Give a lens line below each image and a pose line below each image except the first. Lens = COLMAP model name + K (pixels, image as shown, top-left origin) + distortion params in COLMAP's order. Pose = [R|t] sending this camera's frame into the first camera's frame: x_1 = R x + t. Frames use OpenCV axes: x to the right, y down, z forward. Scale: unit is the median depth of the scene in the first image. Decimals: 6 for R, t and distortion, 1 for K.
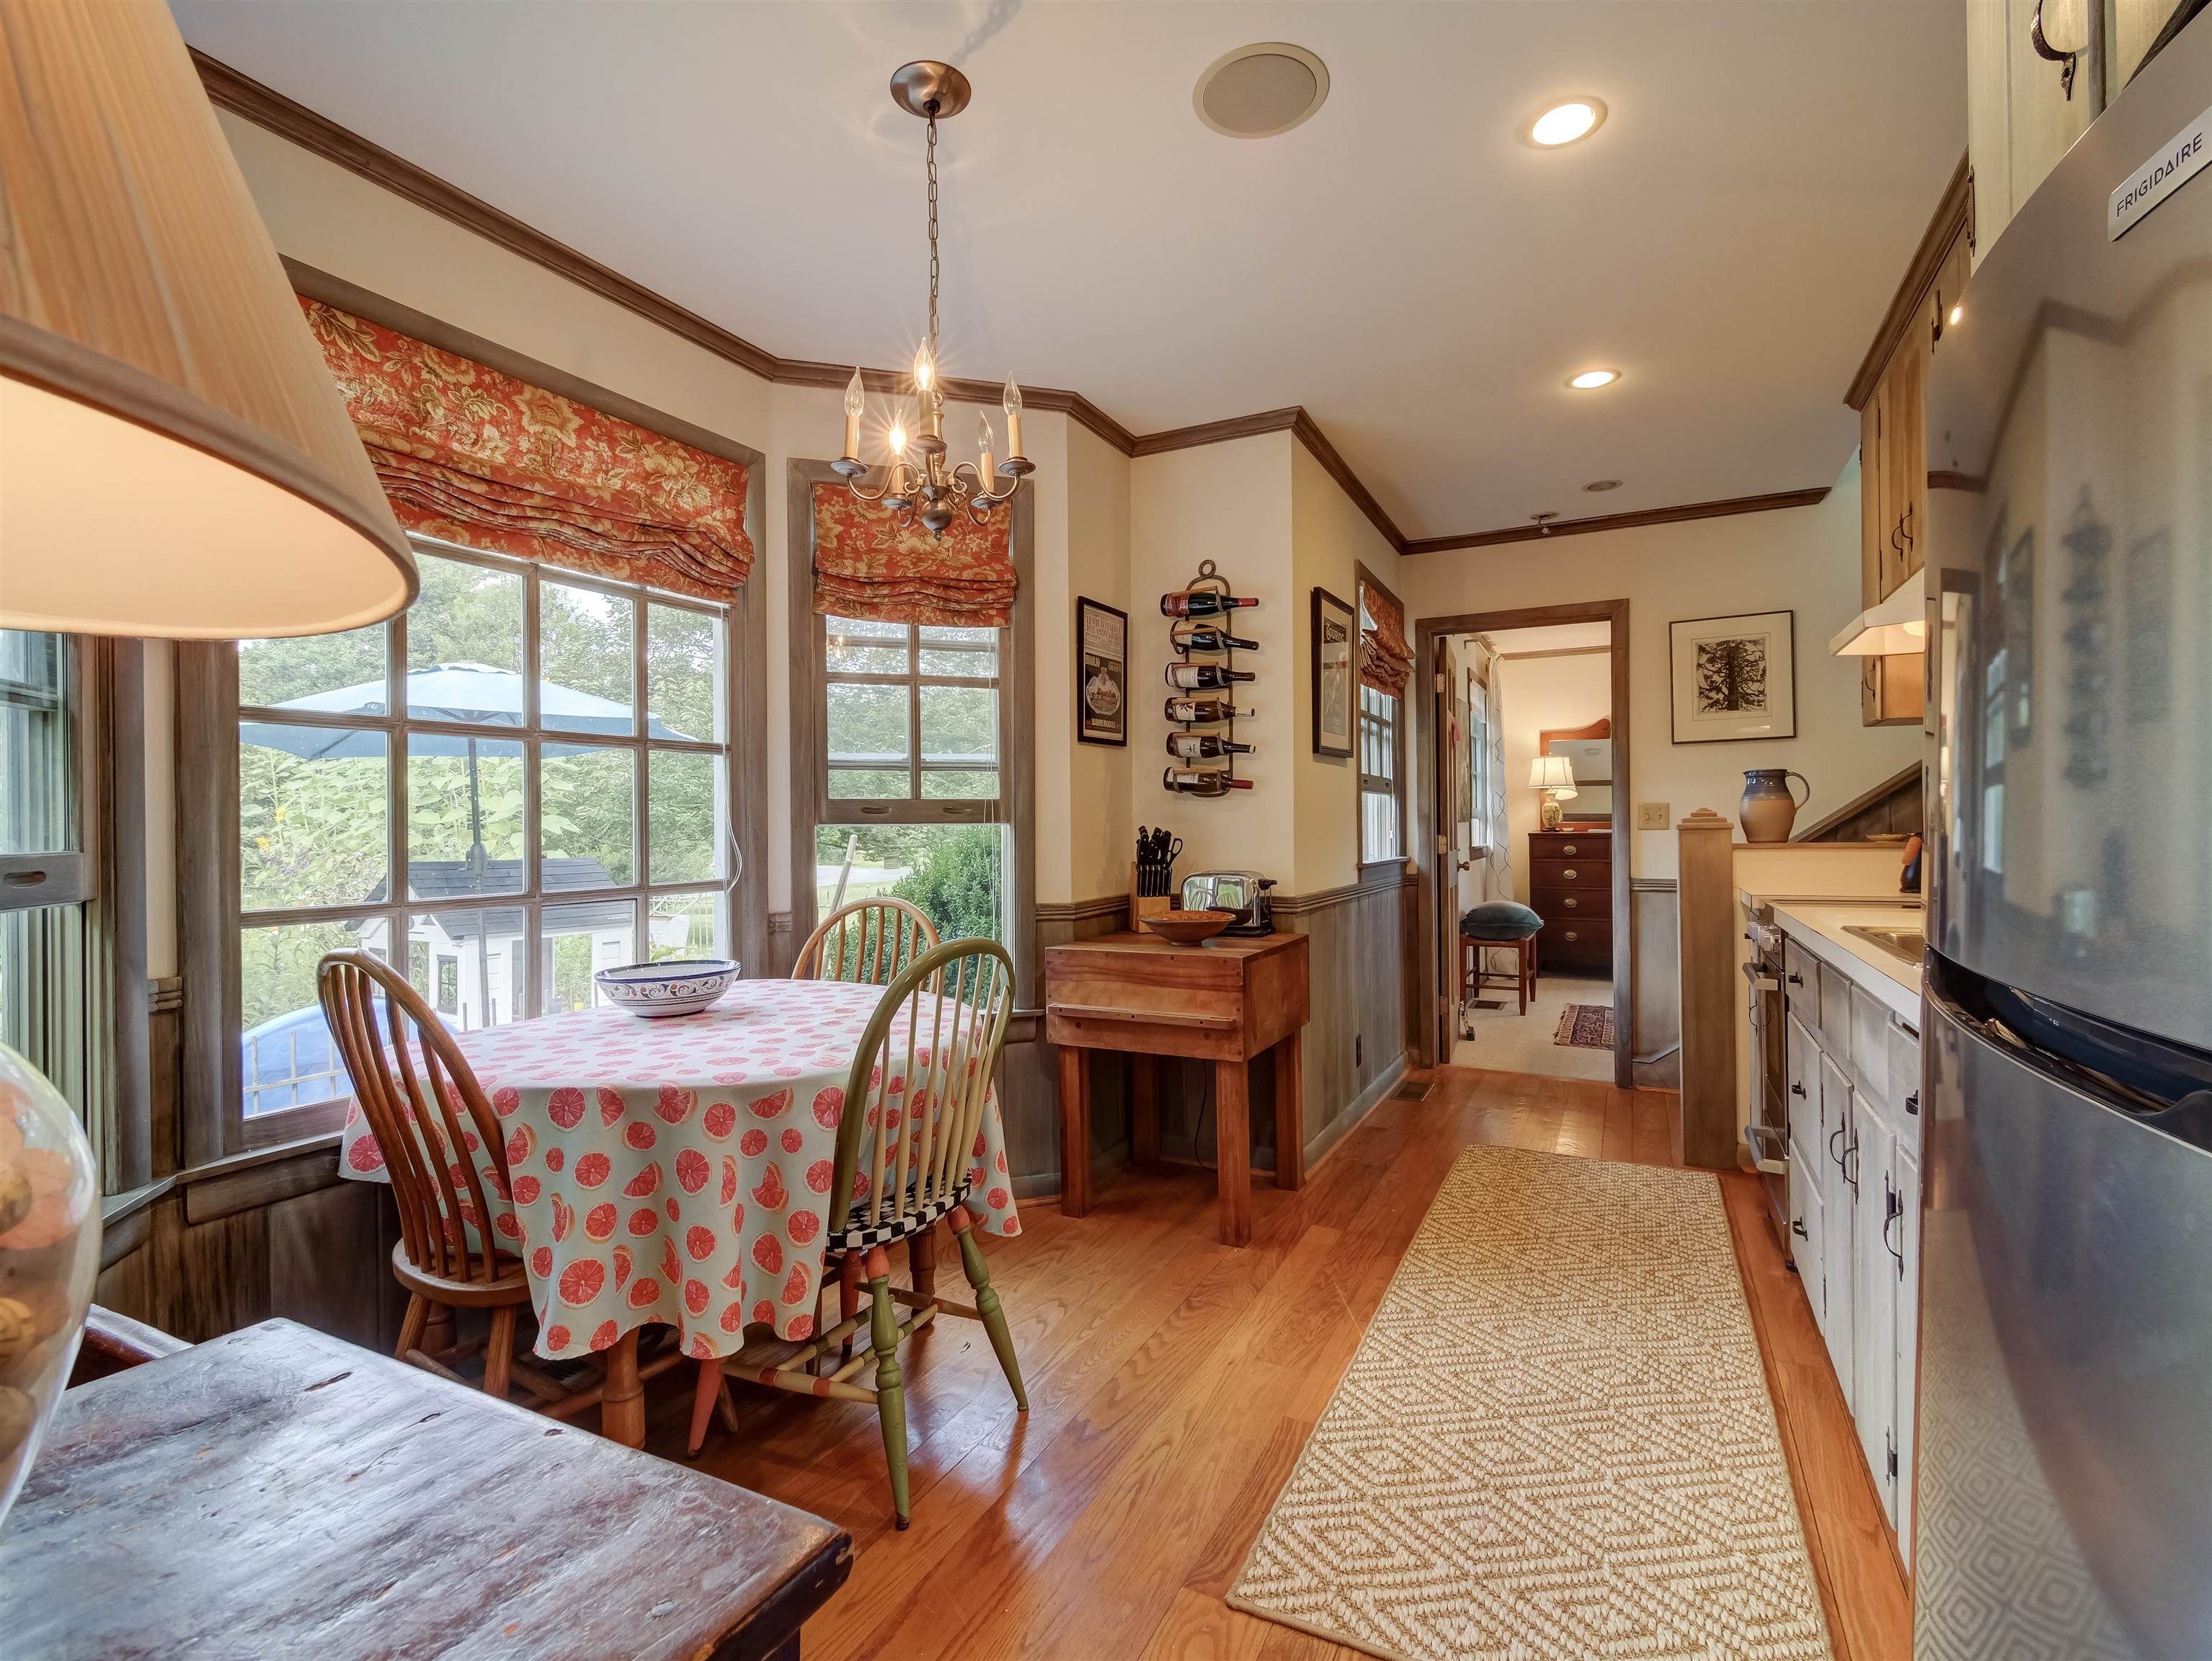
lens RADIAL K [[1054.0, 0, 1094.5], [0, 1054.0, 832.2], [0, 0, 1]] dist [0.006512, -0.005827]
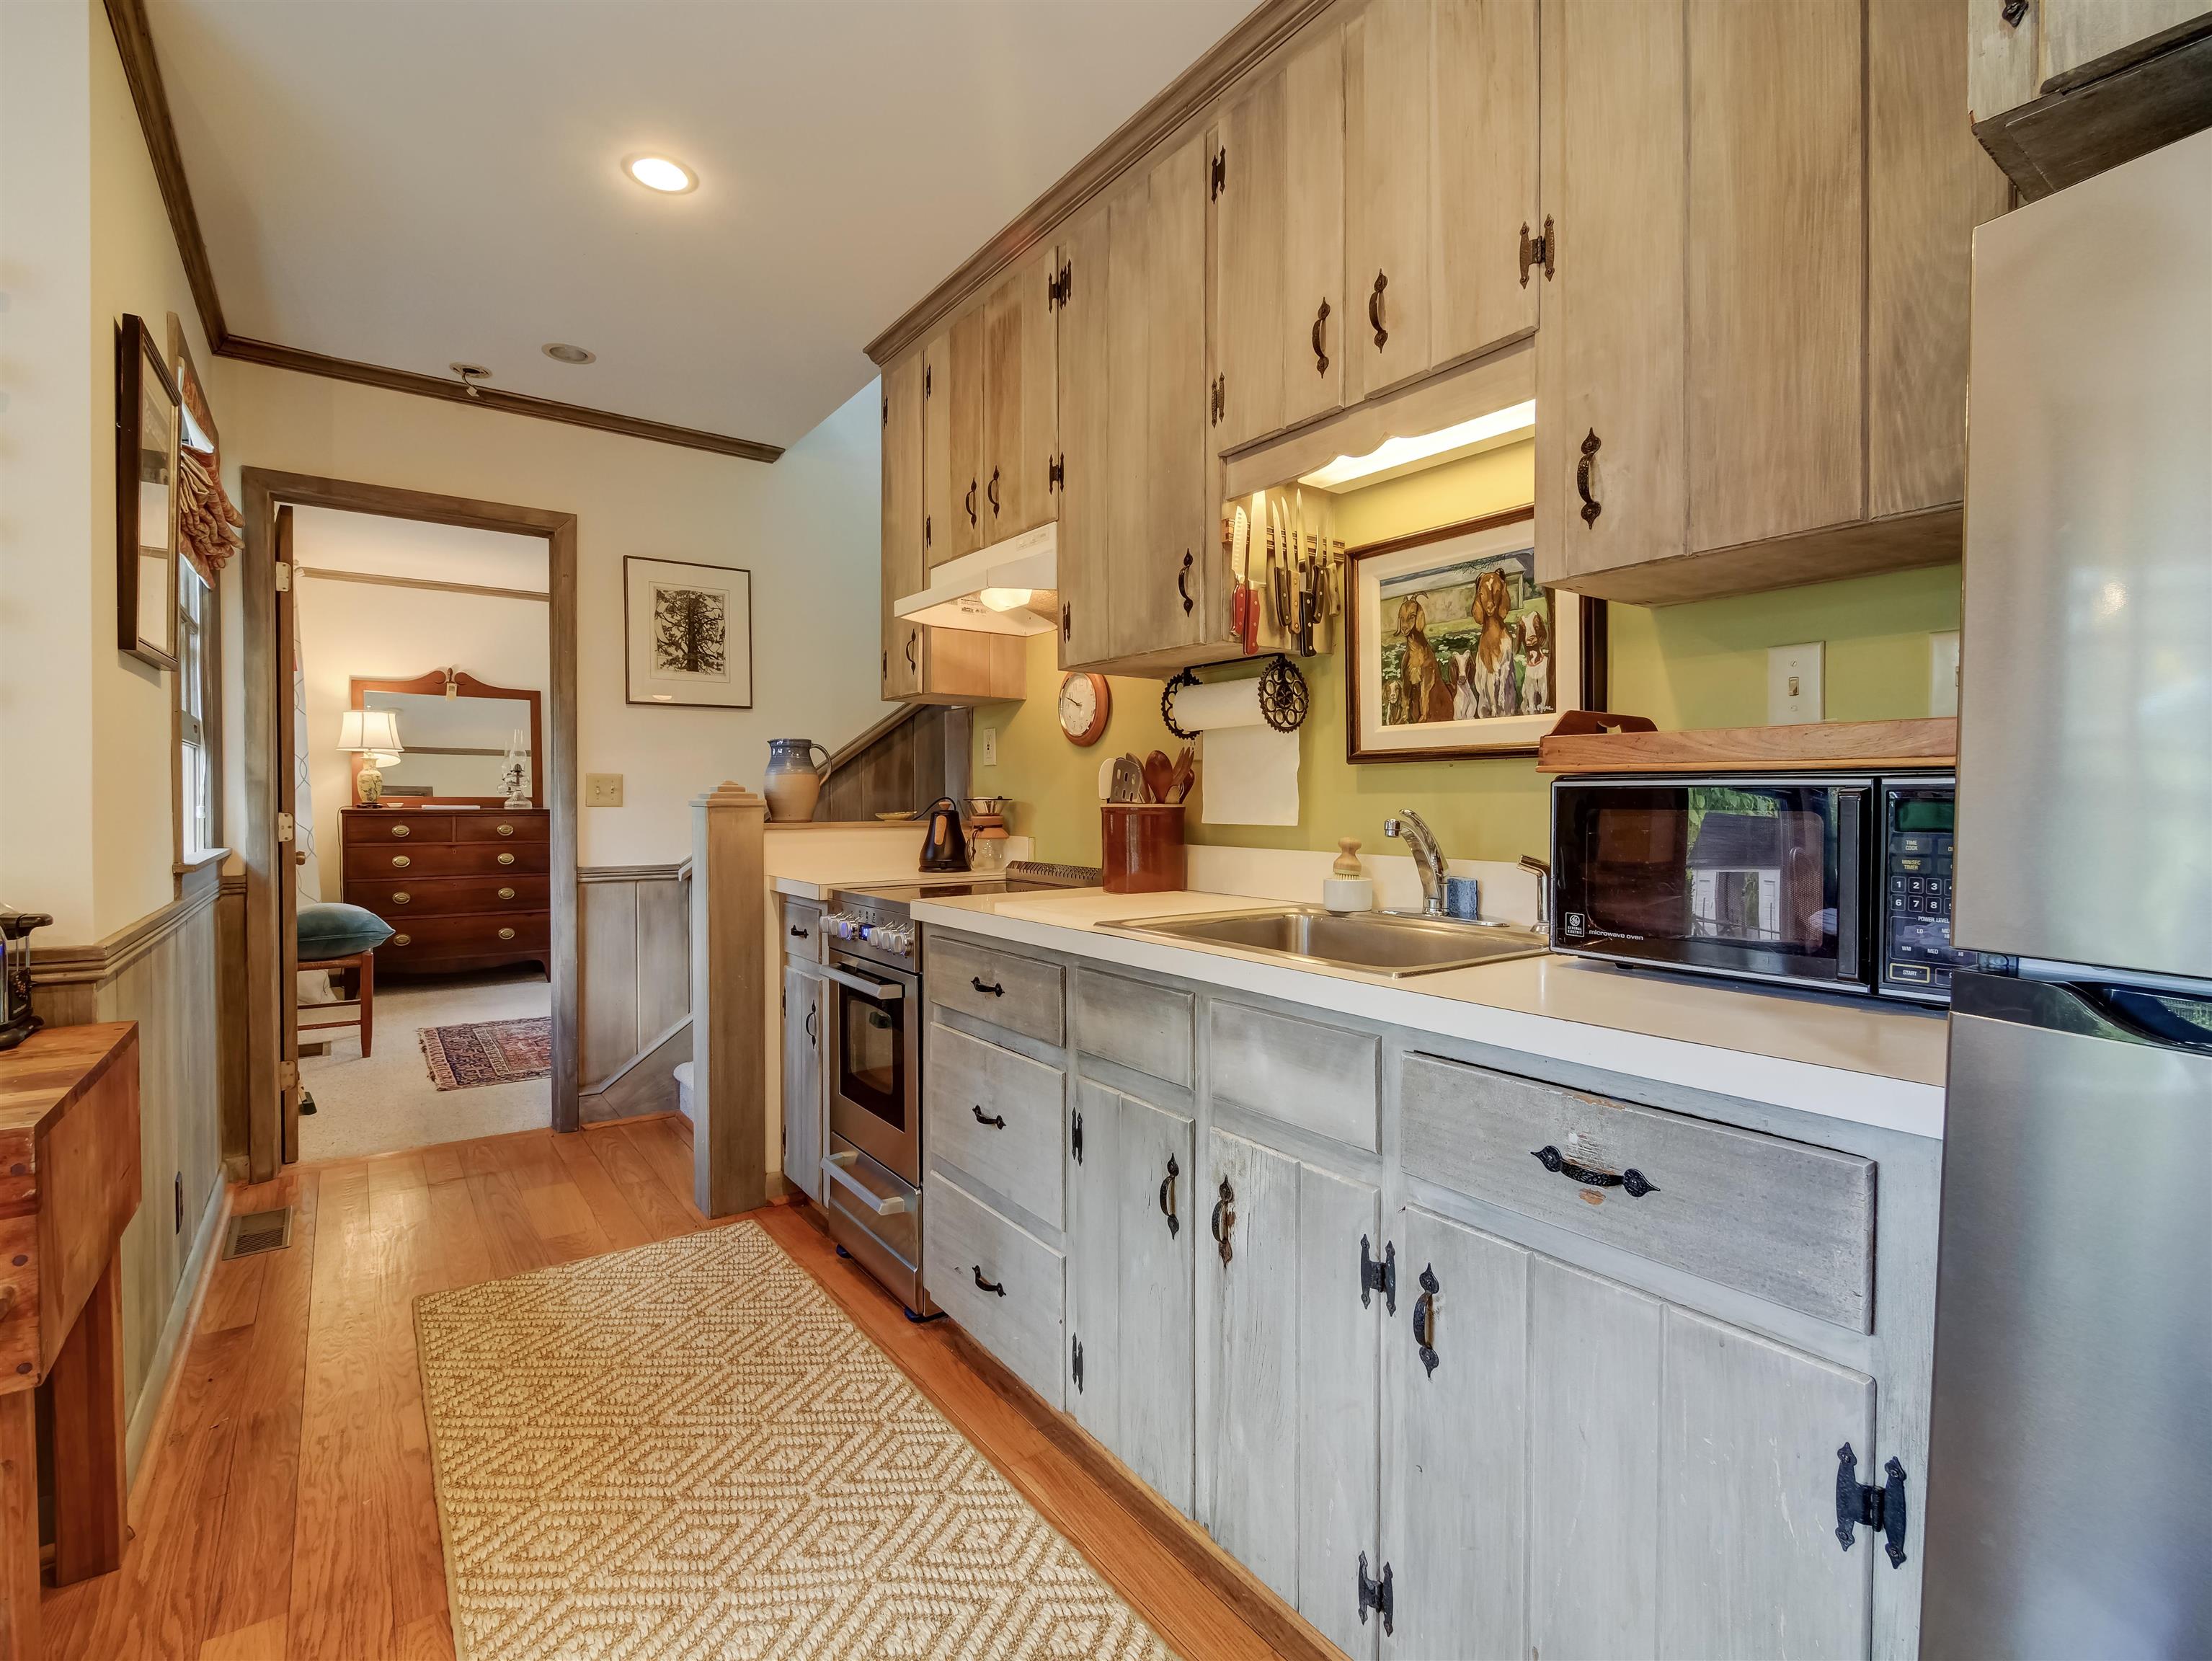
lens RADIAL K [[1054.0, 0, 1118.4], [0, 1054.0, 817.9], [0, 0, 1]] dist [0.006512, -0.005827]
pose [[0.455068, -0.005190, 0.890442, -0.016639], [-0.003056, 0.999968, 0.007391, -0.001011], [-0.890451, -0.006085, 0.455038, 0.281908]]
